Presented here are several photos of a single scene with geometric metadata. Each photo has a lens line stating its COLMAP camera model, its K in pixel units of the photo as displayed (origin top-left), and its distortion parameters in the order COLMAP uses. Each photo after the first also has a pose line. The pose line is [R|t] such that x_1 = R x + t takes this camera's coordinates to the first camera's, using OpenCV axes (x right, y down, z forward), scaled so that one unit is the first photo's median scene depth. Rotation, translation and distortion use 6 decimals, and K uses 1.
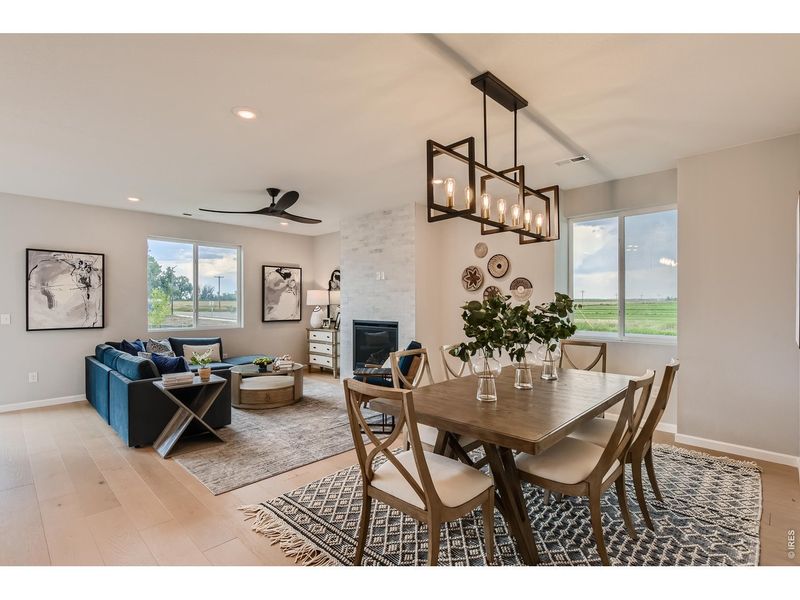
lens RADIAL K [[388.3, 0, 399.1], [0, 388.3, 304.6], [0, 0, 1]] dist [0.003599, -0.000795]
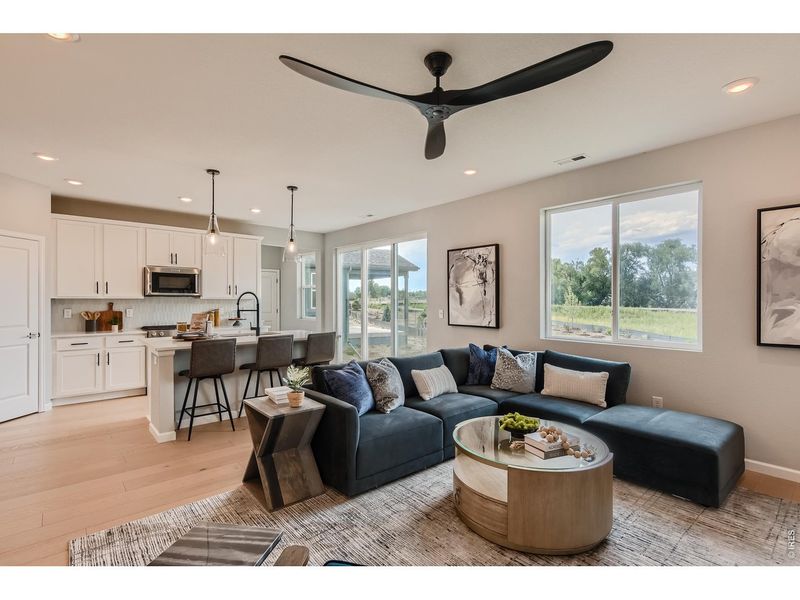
lens RADIAL K [[388.3, 0, 394.9], [0, 388.3, 300.9], [0, 0, 1]] dist [0.003599, -0.000795]
pose [[-0.087619, 0.003749, -0.996147, 0.134490], [-0.003094, 0.999987, 0.004035, -0.004803], [0.996149, 0.003436, -0.087606, 0.870920]]
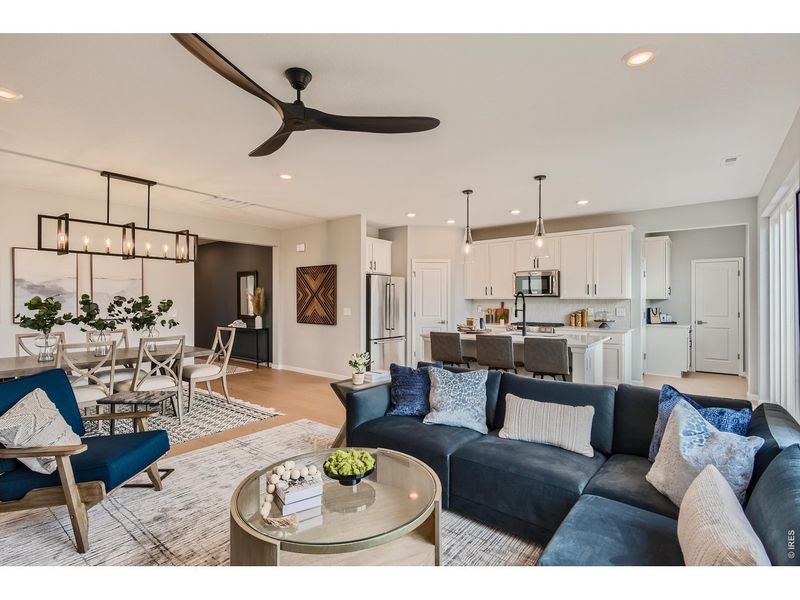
lens RADIAL K [[388.3, 0, 404.6], [0, 388.3, 297.3], [0, 0, 1]] dist [0.003599, -0.000795]
pose [[-0.994919, 0.001802, -0.100664, -0.369337], [0.002232, 0.999989, -0.004162, -0.005280], [0.100656, -0.004366, -0.994912, 1.339613]]
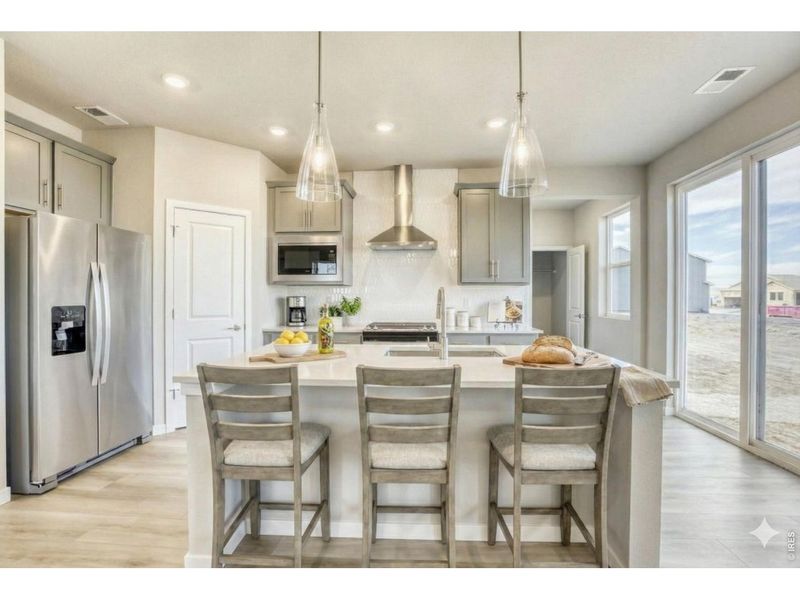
lens RADIAL K [[388.3, 0, 404.7], [0, 388.3, 300.6], [0, 0, 1]] dist [0.003599, -0.000795]
pose [[-0.763807, 0.007208, -0.645405, -0.411923], [0.002823, 0.999965, 0.007827, 0.021396], [0.645439, 0.004156, -0.763801, 0.760472]]
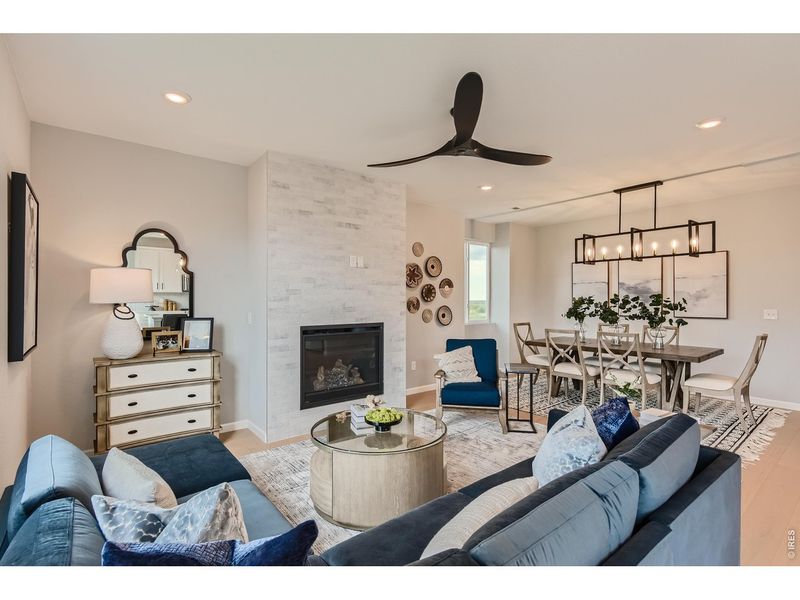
lens RADIAL K [[388.3, 0, 399.4], [0, 388.3, 300.3], [0, 0, 1]] dist [0.003599, -0.000795]
pose [[0.119905, -0.000585, 0.992785, -0.828115], [0.003356, 0.999994, 0.000184, -0.001699], [-0.992780, 0.003309, 0.119906, 0.907709]]
